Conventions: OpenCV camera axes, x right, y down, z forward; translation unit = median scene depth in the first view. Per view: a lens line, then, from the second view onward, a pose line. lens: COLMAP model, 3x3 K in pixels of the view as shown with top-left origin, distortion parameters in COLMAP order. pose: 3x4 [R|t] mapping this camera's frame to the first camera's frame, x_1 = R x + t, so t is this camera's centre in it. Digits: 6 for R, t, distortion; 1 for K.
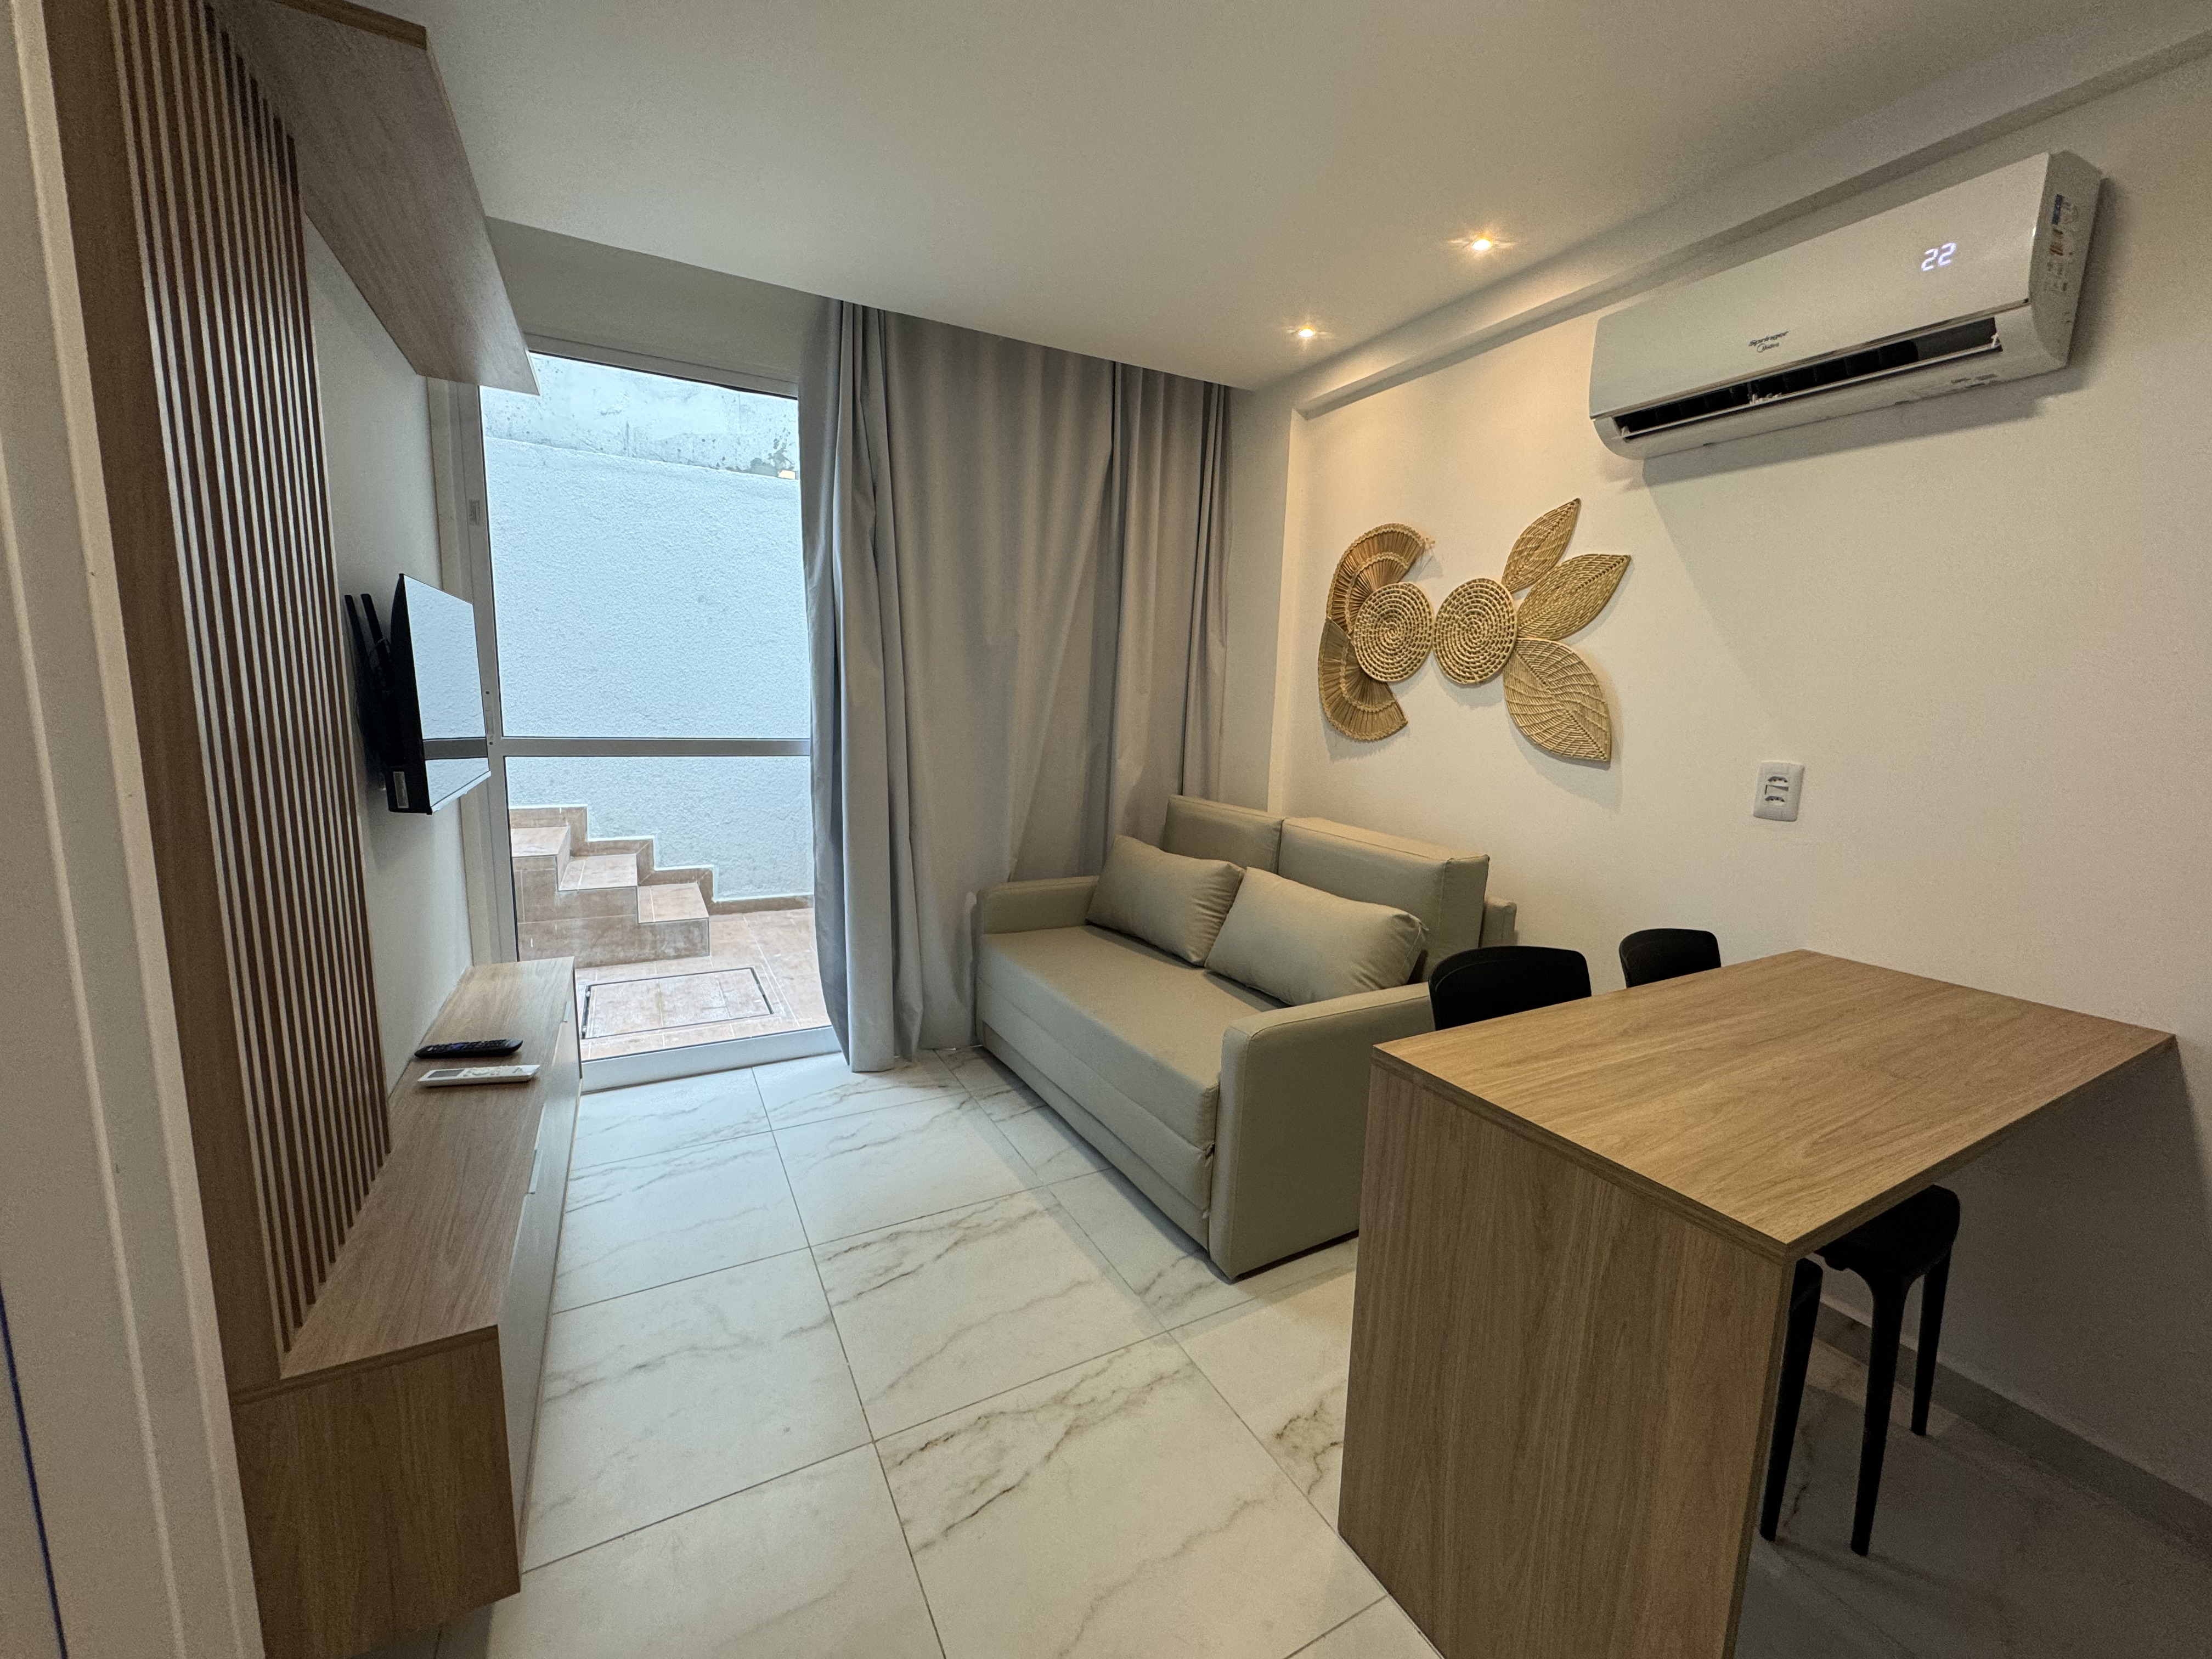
lens RADIAL K [[881.9, 0, 1106.0], [0, 881.9, 829.5], [0, 0, 1]] dist [0.000161, -0.000099]
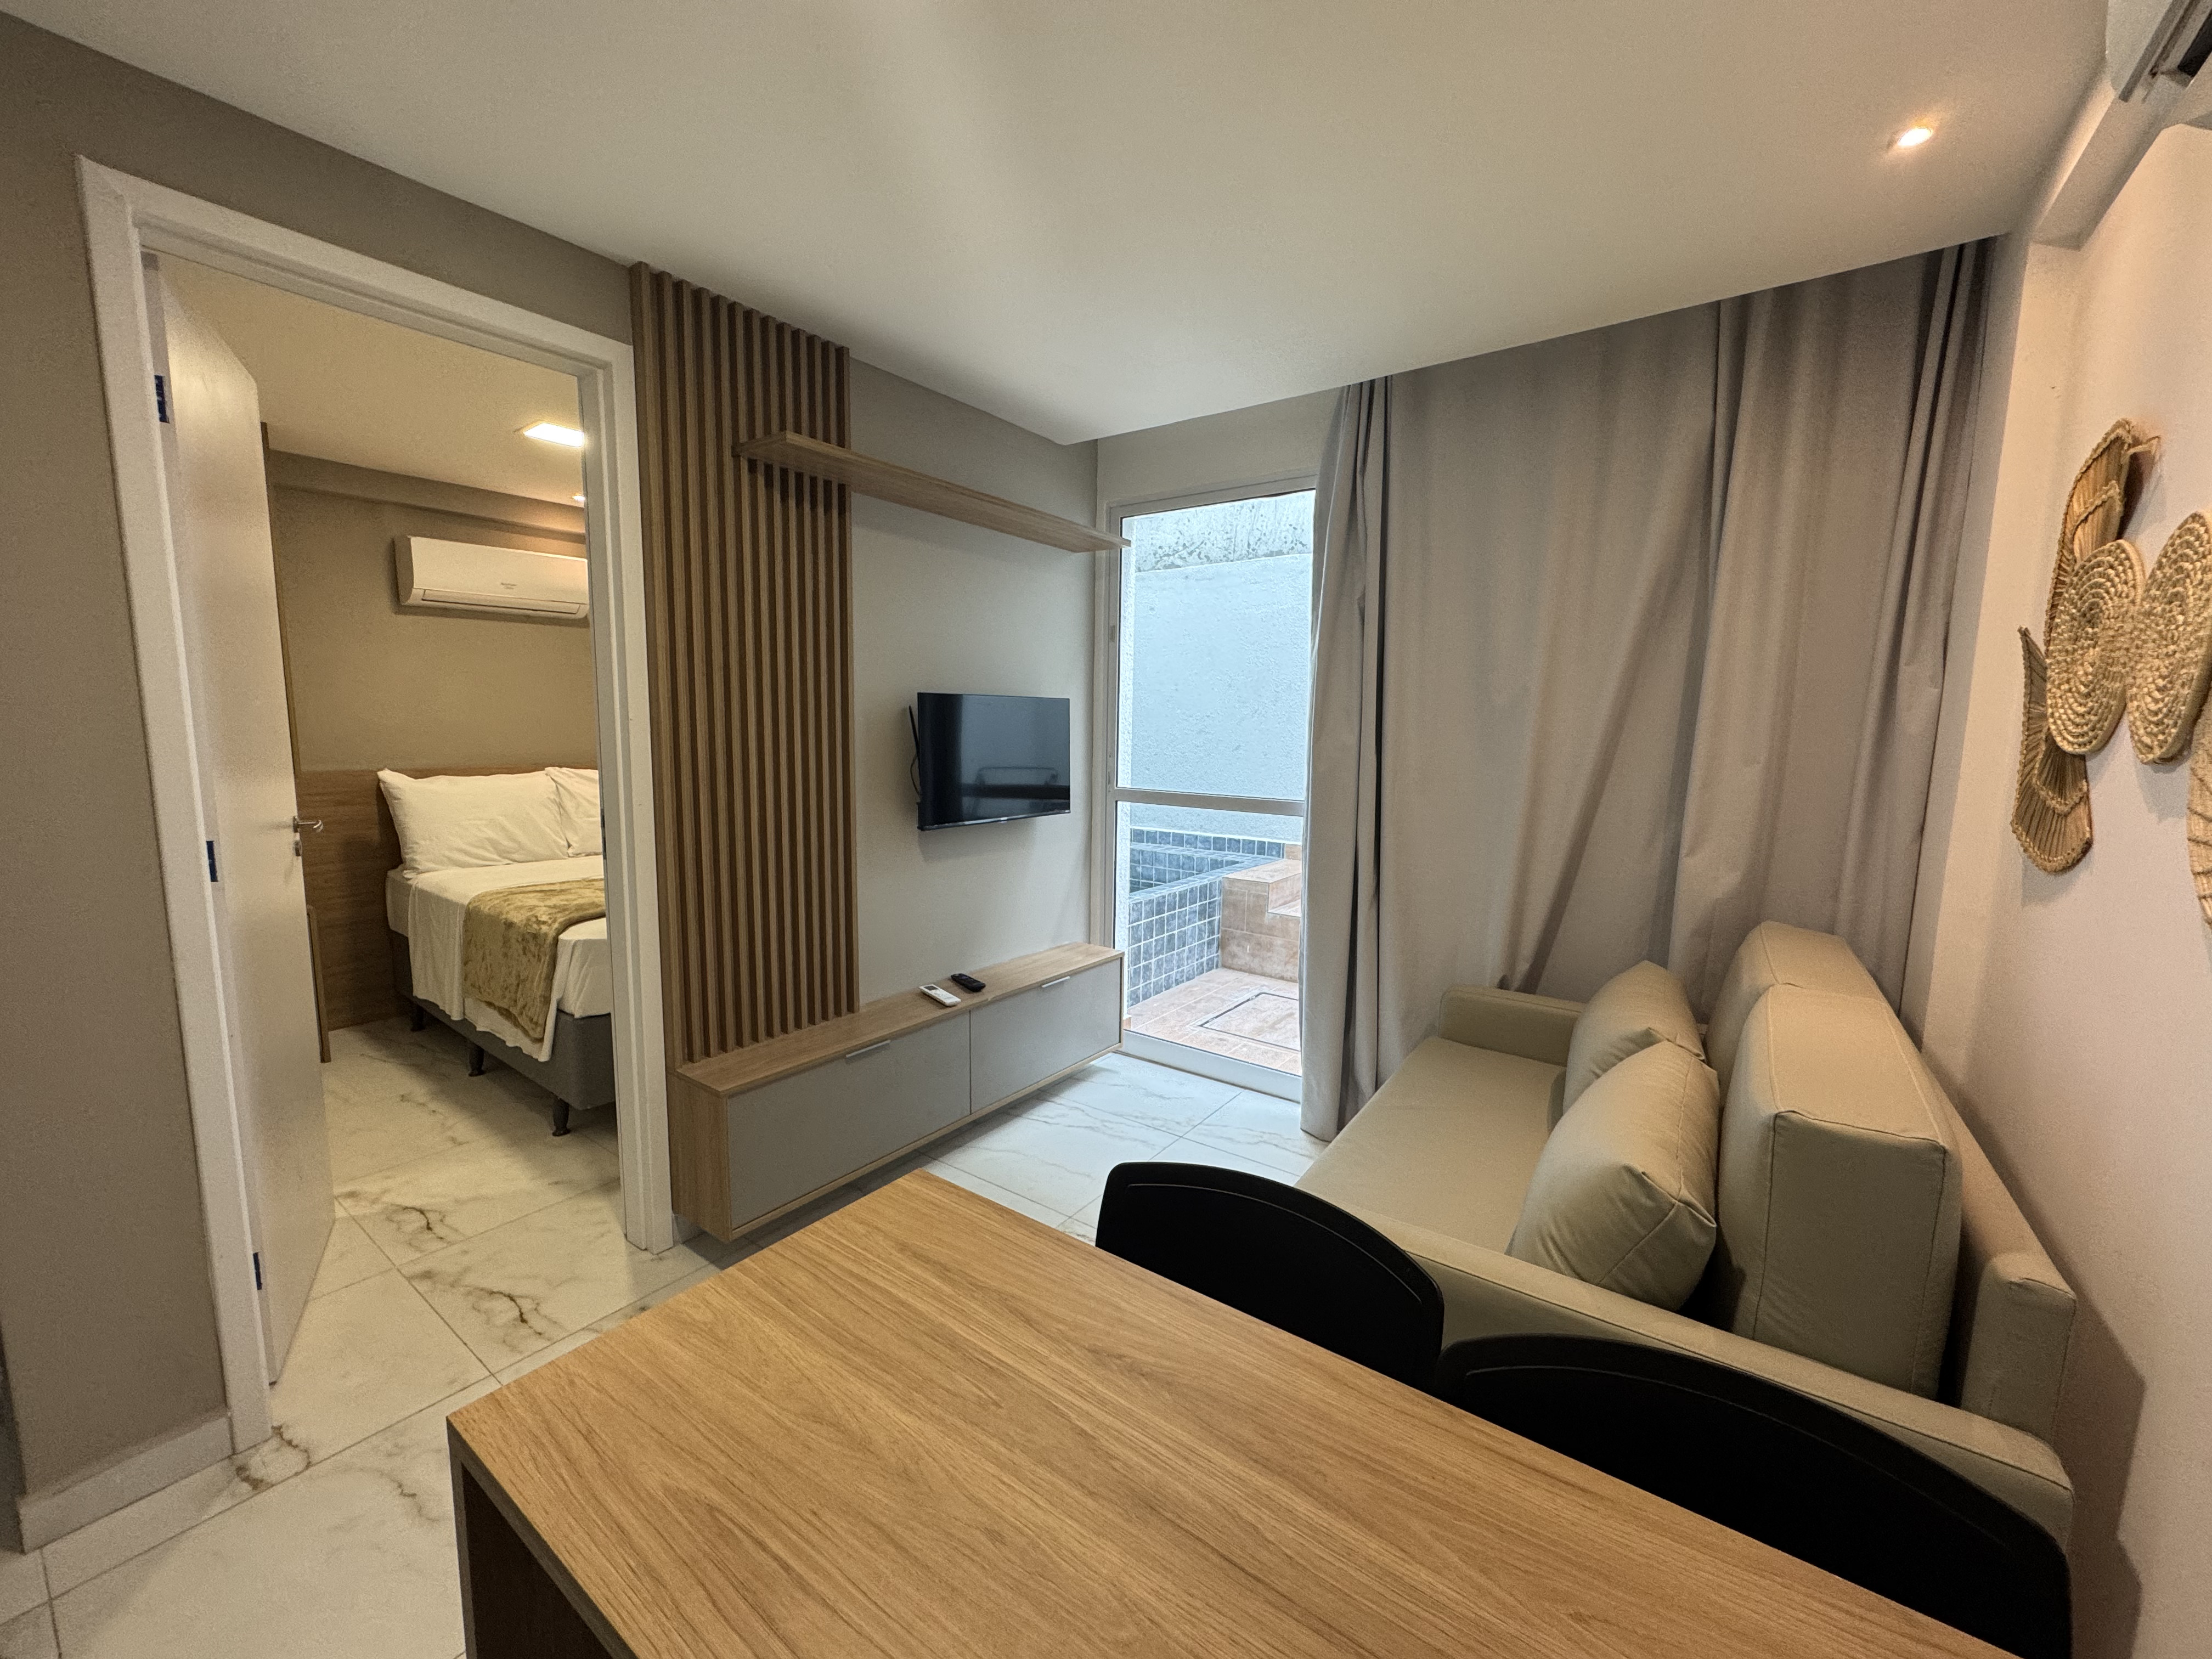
lens RADIAL K [[878.5, 0, 1108.7], [0, 878.5, 836.2], [0, 0, 1]] dist [-0.011044, 0.000039]
pose [[0.429012, 0.091946, -0.898607, 0.821313], [-0.139211, 0.989651, 0.034800, -0.104604], [0.892507, 0.110166, 0.437372, 0.528200]]
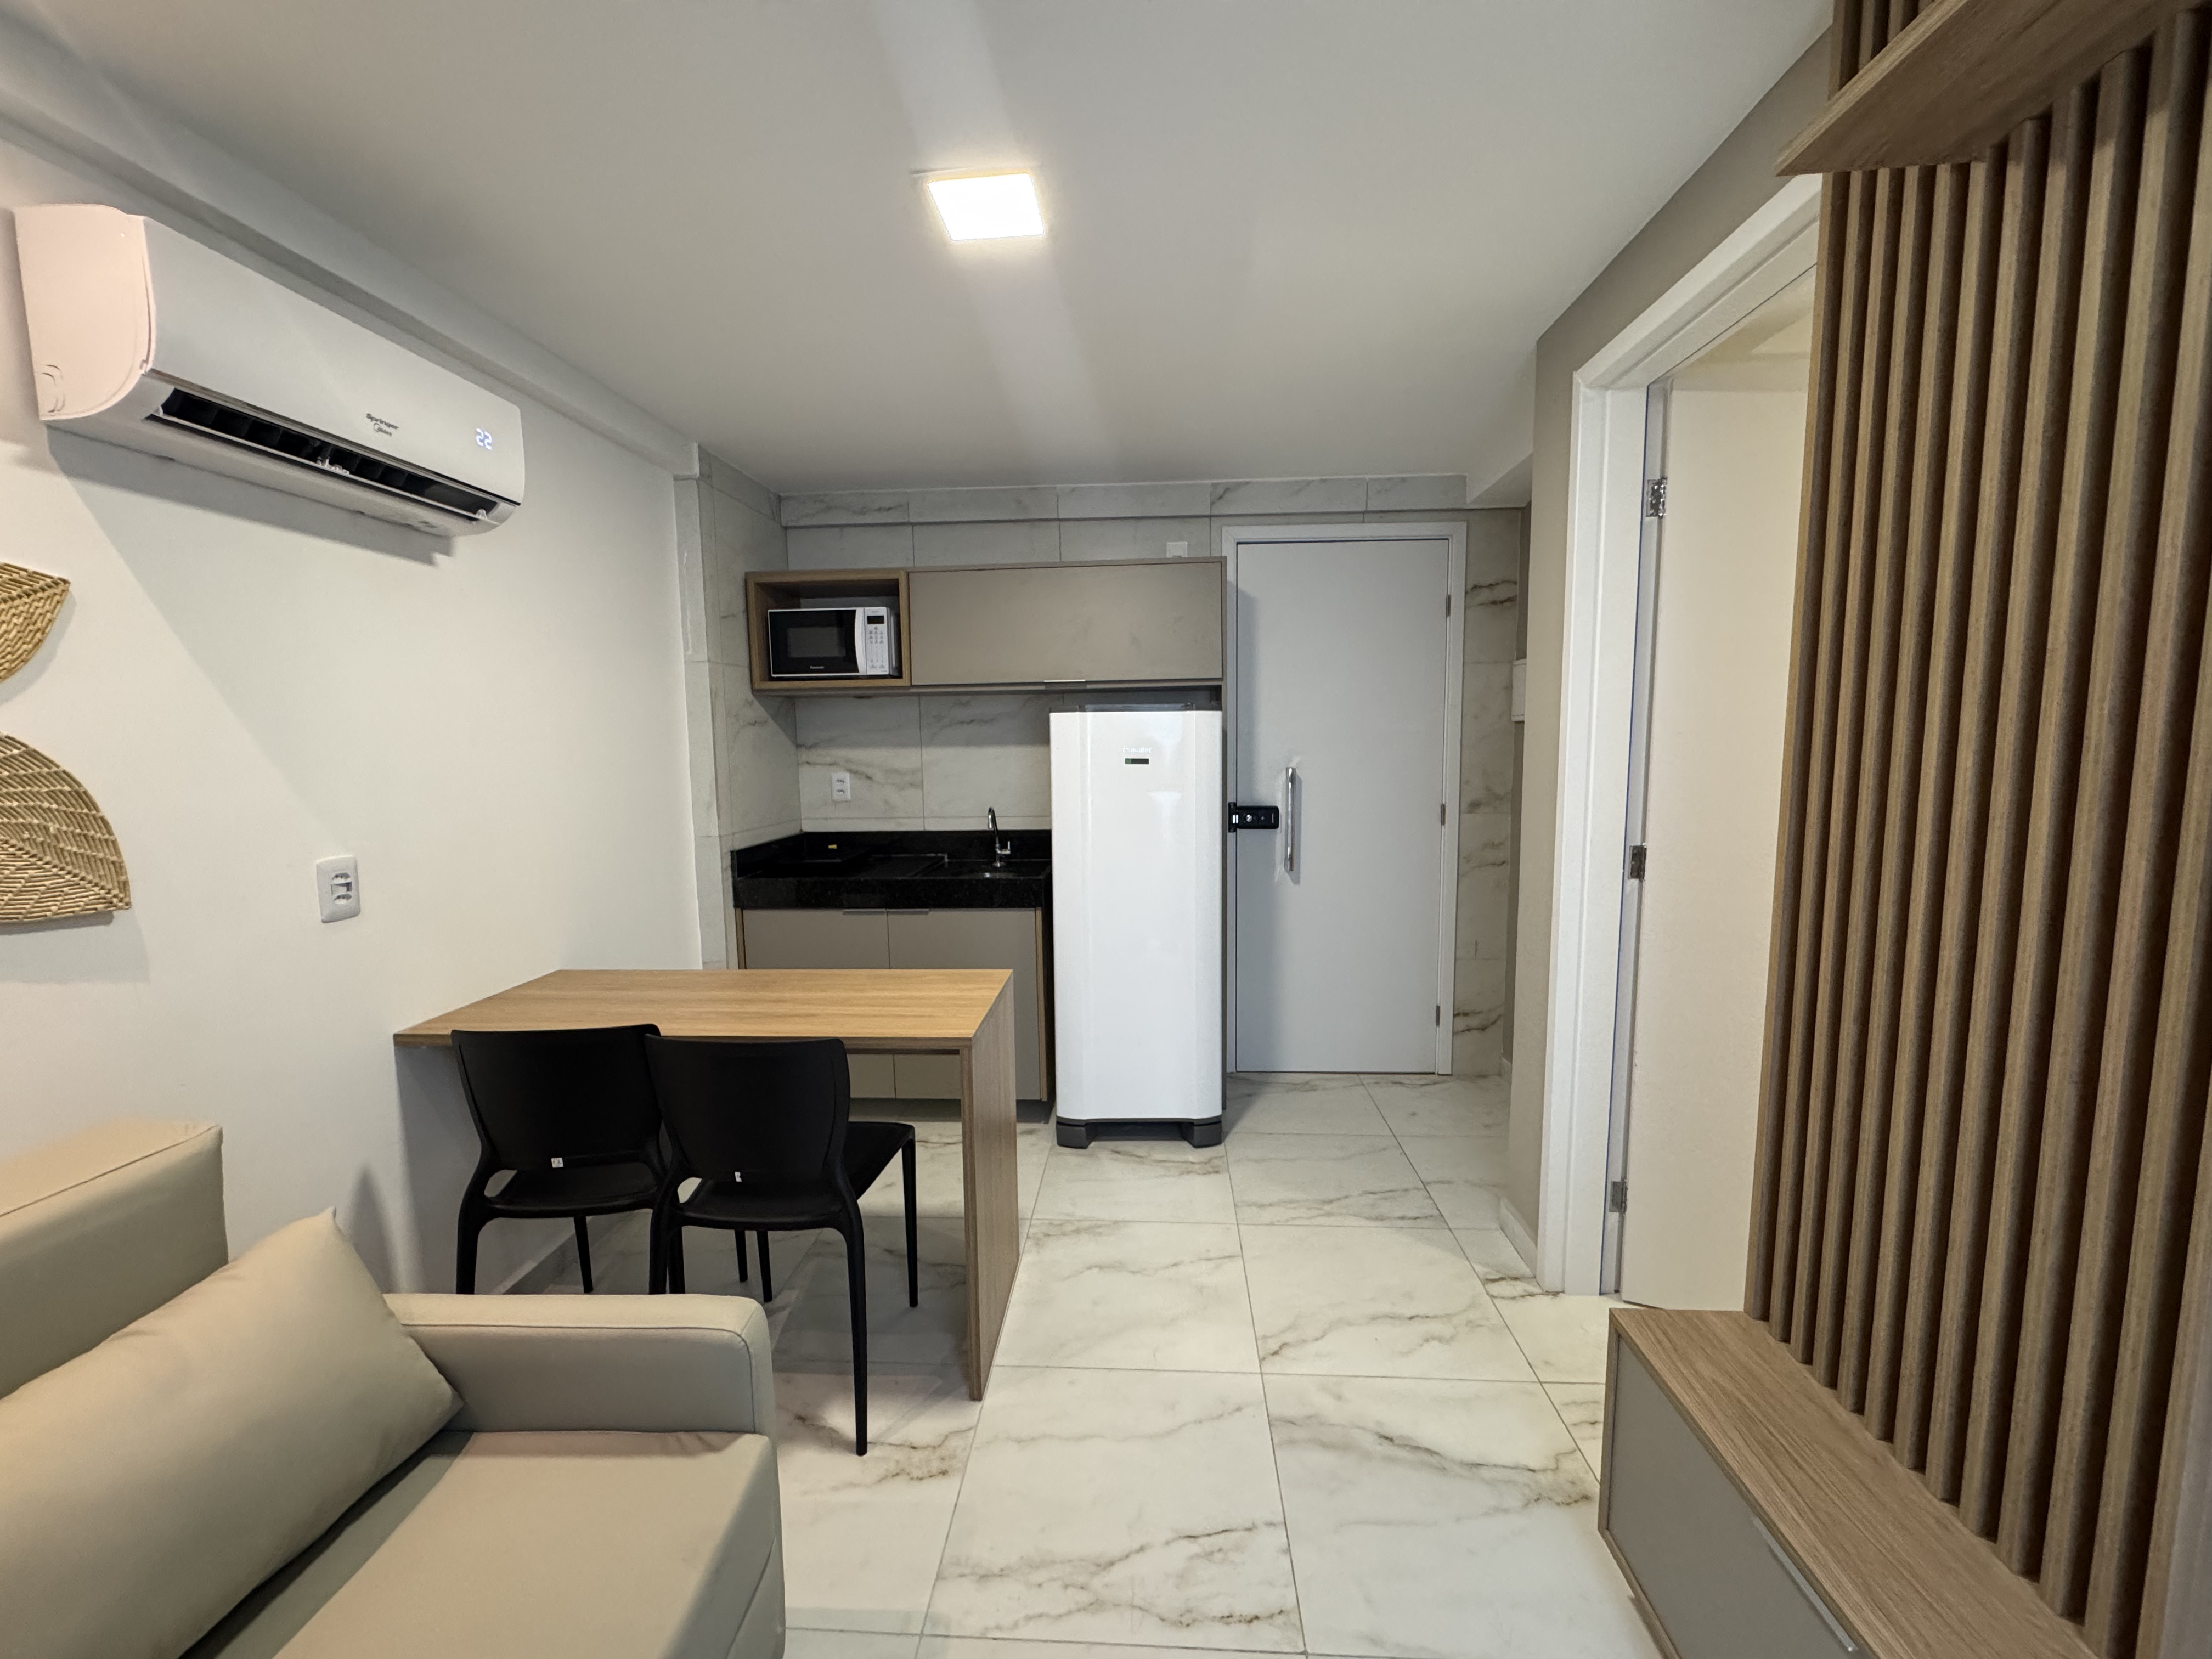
lens RADIAL K [[881.9, 0, 1106.0], [0, 881.9, 829.5], [0, 0, 1]] dist [0.000161, -0.000099]
pose [[-0.848266, -0.074482, 0.524306, -0.424511], [0.069432, 0.965871, 0.249543, -0.294998], [-0.524998, 0.248082, -0.814145, 1.388278]]
